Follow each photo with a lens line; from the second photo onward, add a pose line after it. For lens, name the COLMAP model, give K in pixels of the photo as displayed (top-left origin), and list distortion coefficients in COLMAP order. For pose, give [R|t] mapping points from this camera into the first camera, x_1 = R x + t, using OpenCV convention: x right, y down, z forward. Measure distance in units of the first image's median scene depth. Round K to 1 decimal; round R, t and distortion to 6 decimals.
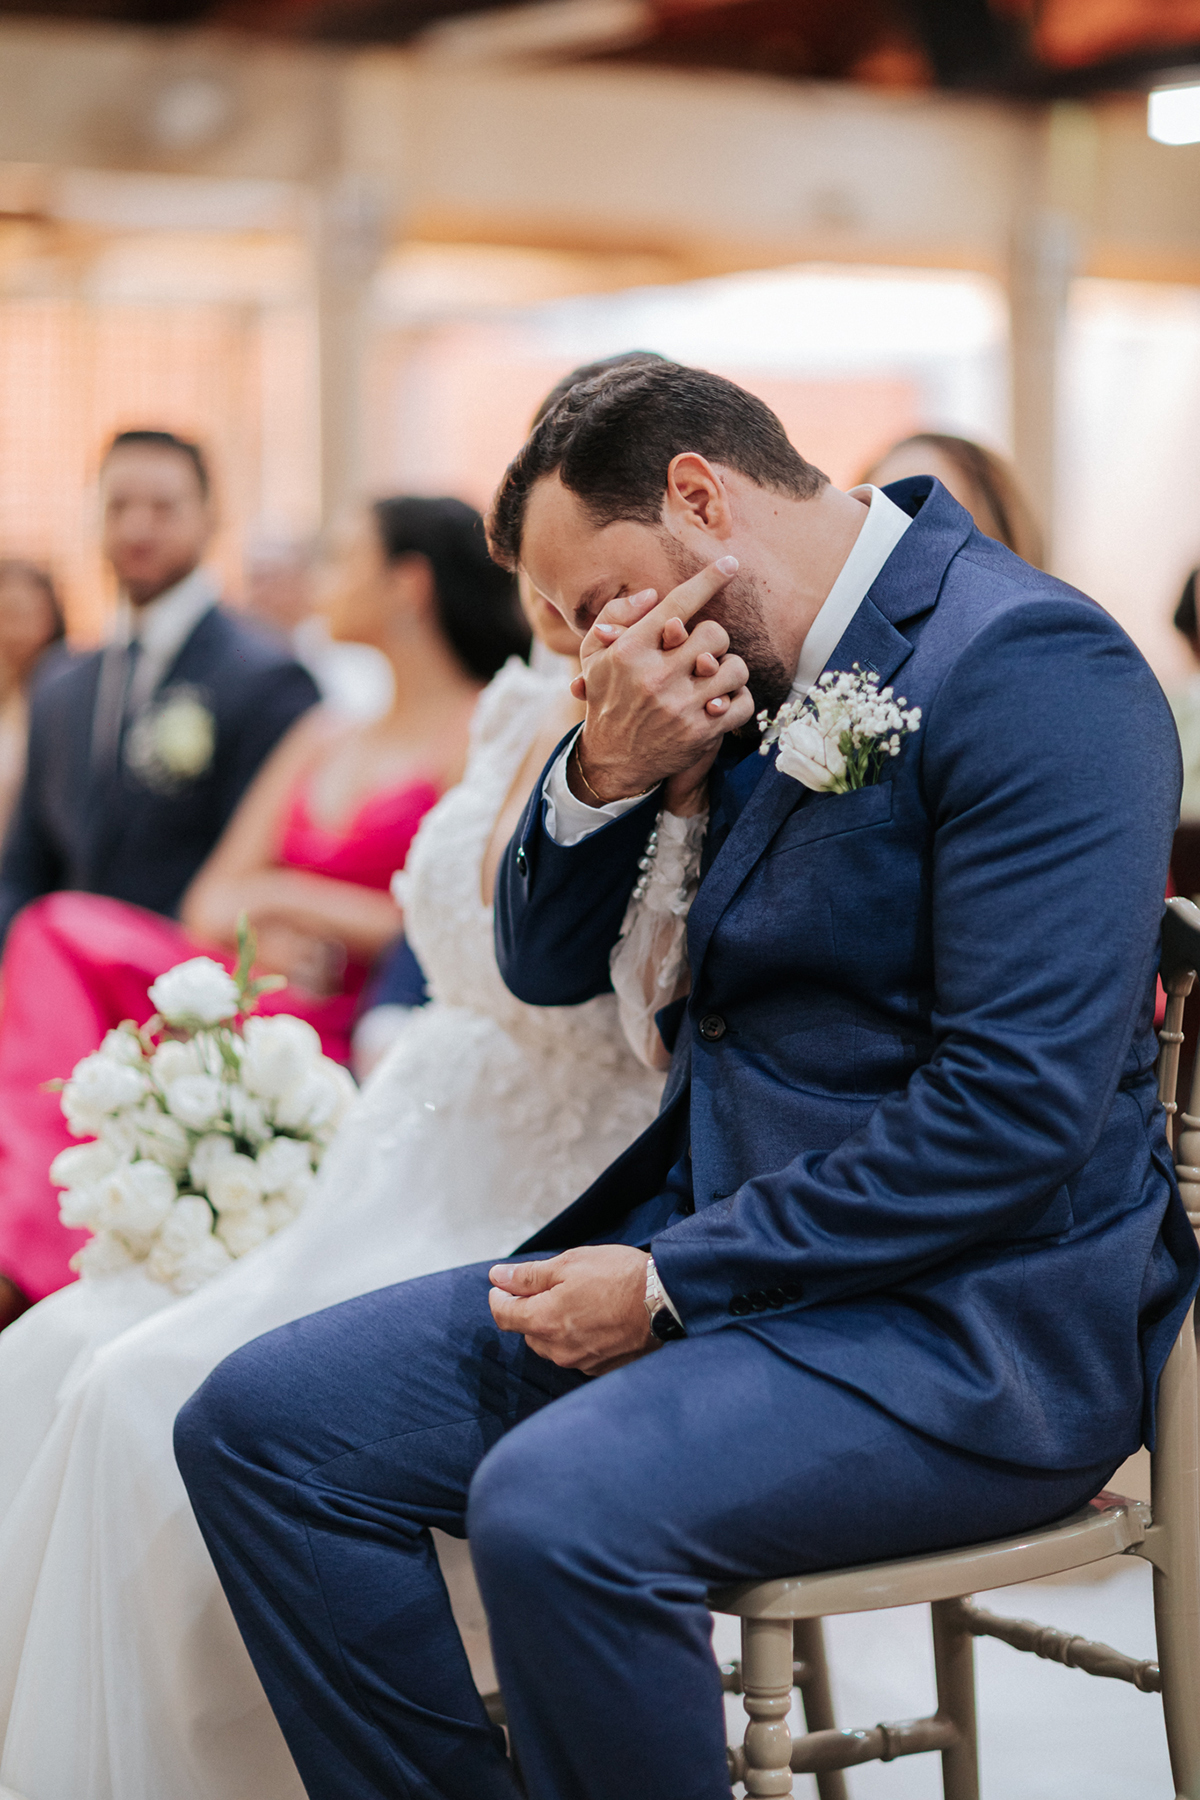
lens RADIAL K [[4441.6, 0, 598.2], [0, 4441.6, 910.2], [0, 0, 1]] dist [0.158718, 0.000000]
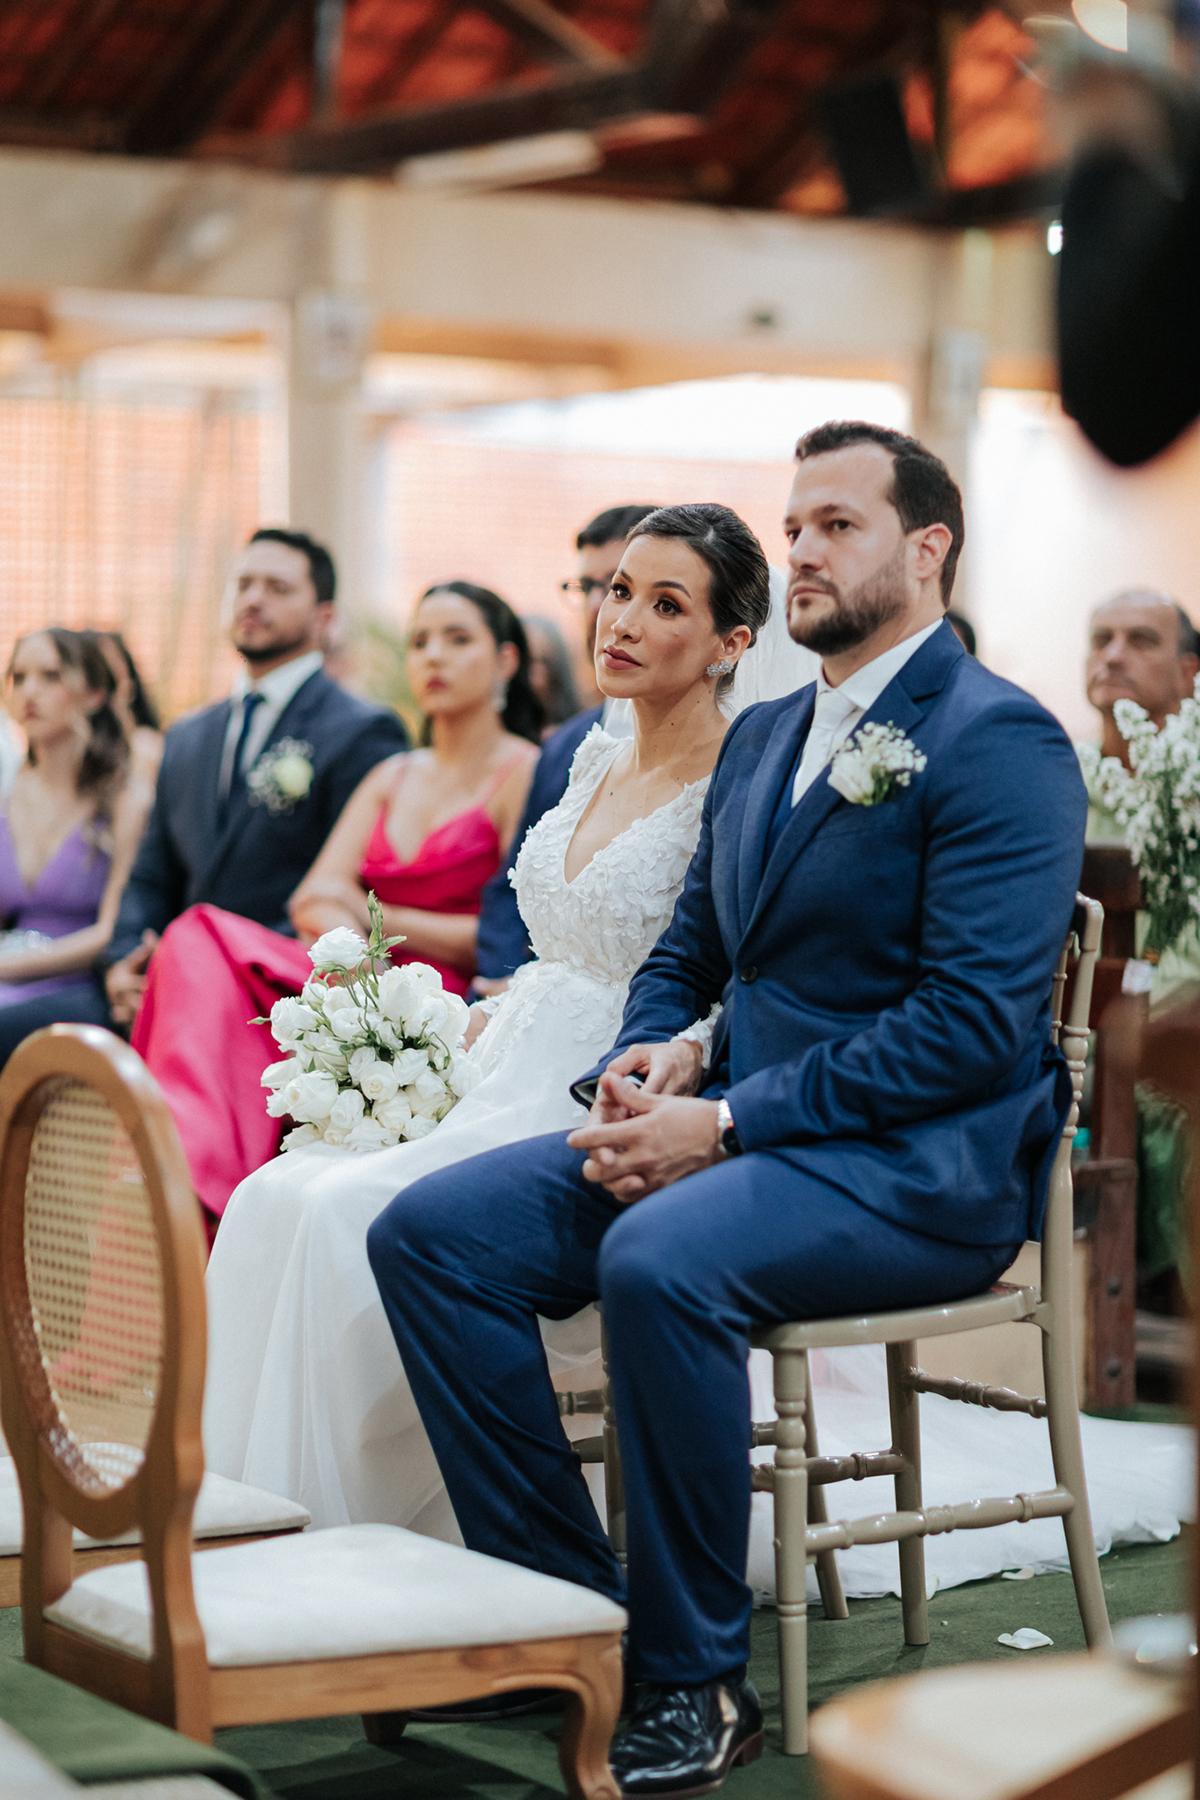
lens RADIAL K [[4441.6, 0, 600.6], [0, 4441.6, 889.5], [0, 0, 1]] dist [0.158718, 0.000000]
pose [[0.999697, 0.007760, 0.023348, -0.051452], [-0.007251, 0.999735, -0.021827, 0.033465], [-0.023511, 0.021651, 0.999489, -0.423669]]
